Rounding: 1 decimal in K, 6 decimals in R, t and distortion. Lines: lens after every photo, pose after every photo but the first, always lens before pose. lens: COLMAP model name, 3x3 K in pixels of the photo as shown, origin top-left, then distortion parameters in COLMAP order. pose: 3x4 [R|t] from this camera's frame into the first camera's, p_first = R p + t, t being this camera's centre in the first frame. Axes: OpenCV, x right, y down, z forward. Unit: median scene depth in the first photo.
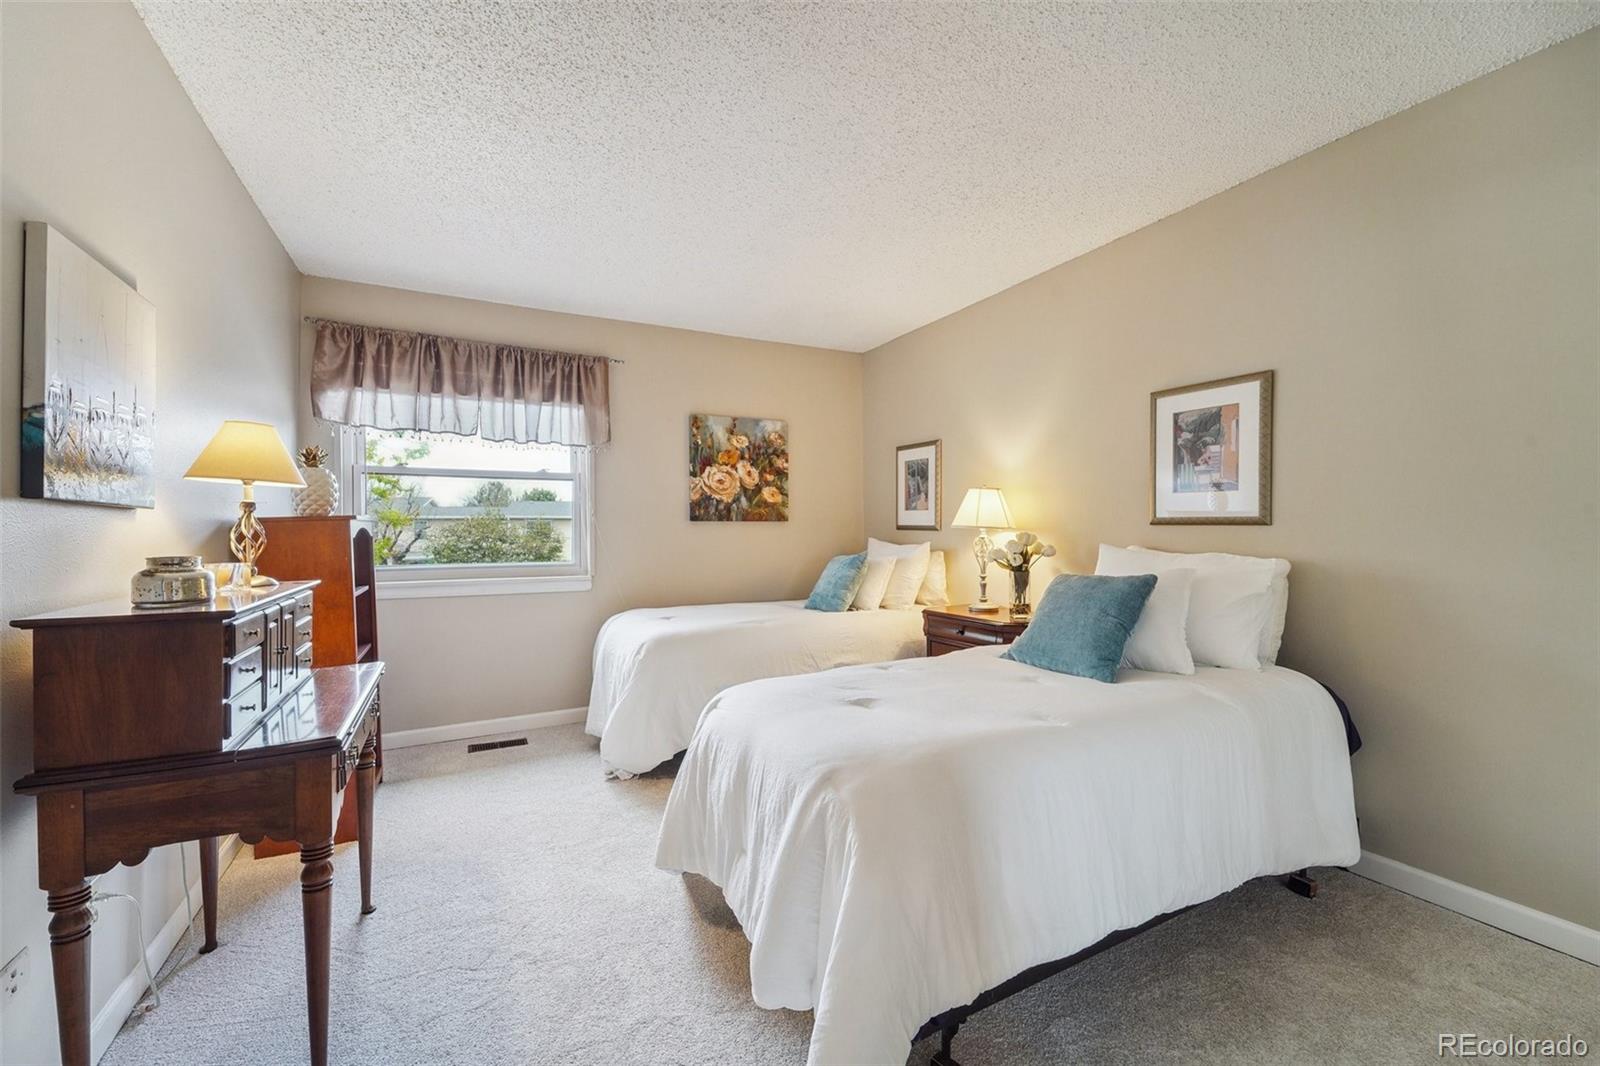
lens RADIAL K [[646.8, 0, 801.1], [0, 646.8, 533.9], [0, 0, 1]] dist [0.022303, -0.006911]
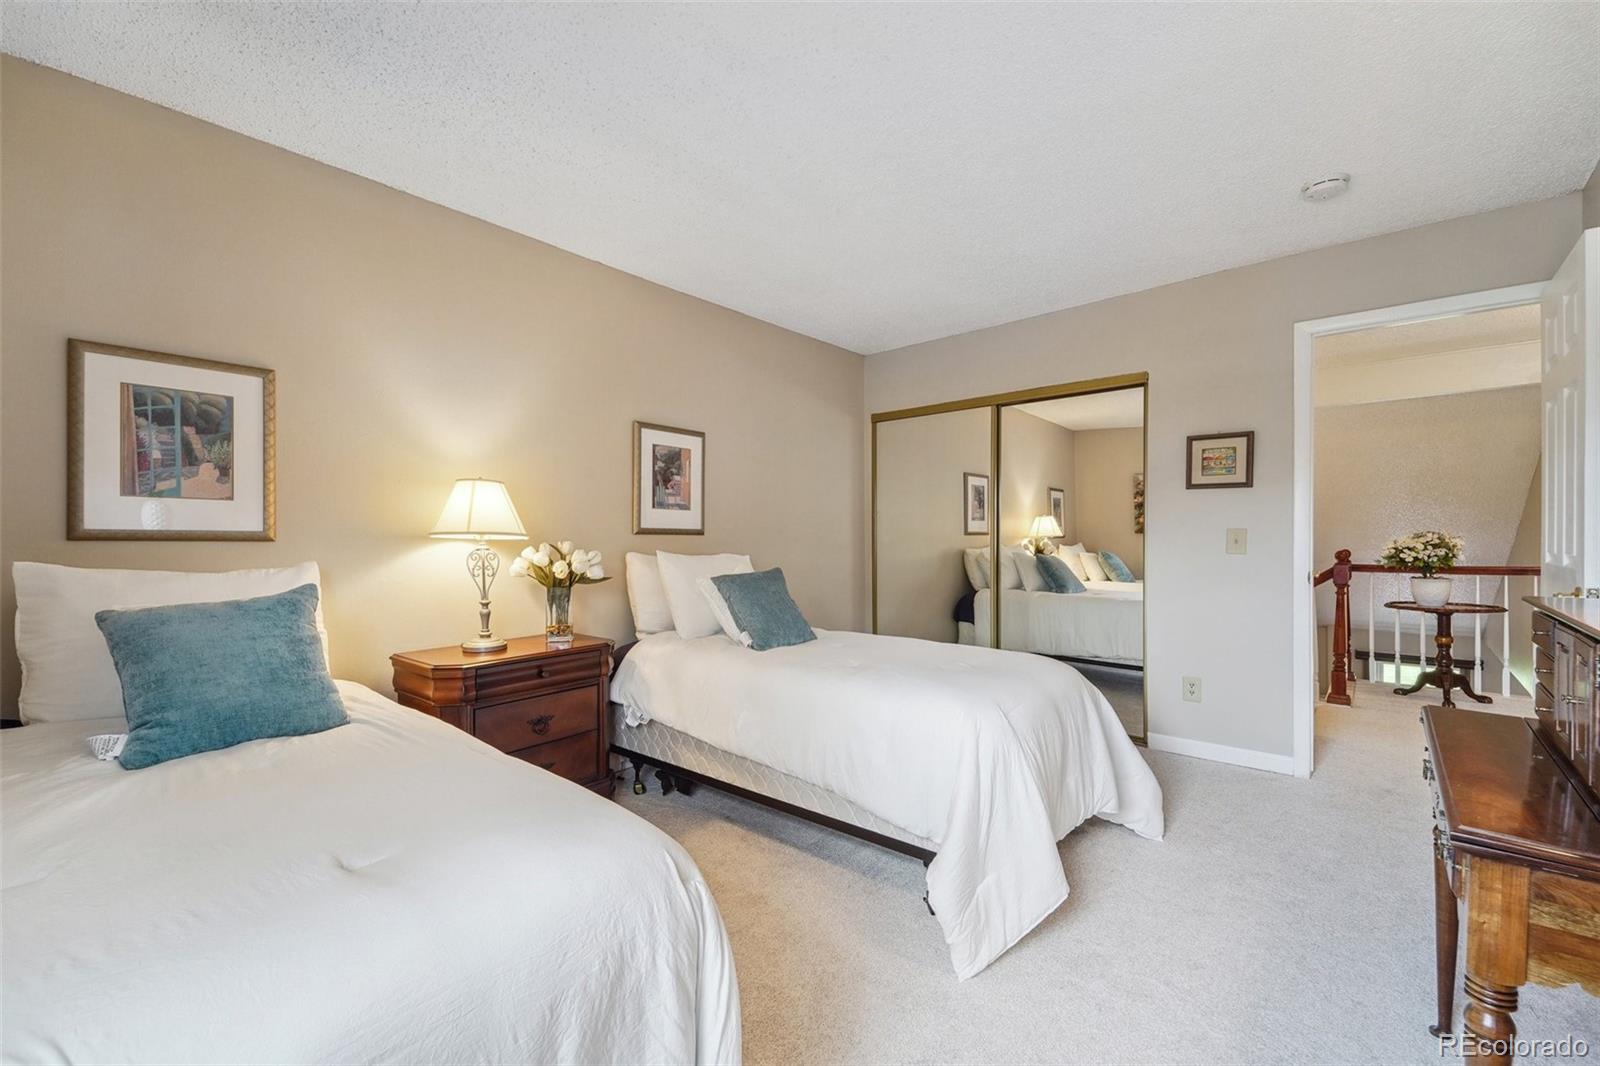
lens RADIAL K [[646.8, 0, 799.4], [0, 646.8, 536.8], [0, 0, 1]] dist [0.022303, -0.006911]
pose [[-0.350822, 0.001748, 0.936441, -0.651202], [0.005762, 0.999983, 0.000293, -0.008597], [-0.936424, 0.005499, -0.350826, 1.140762]]
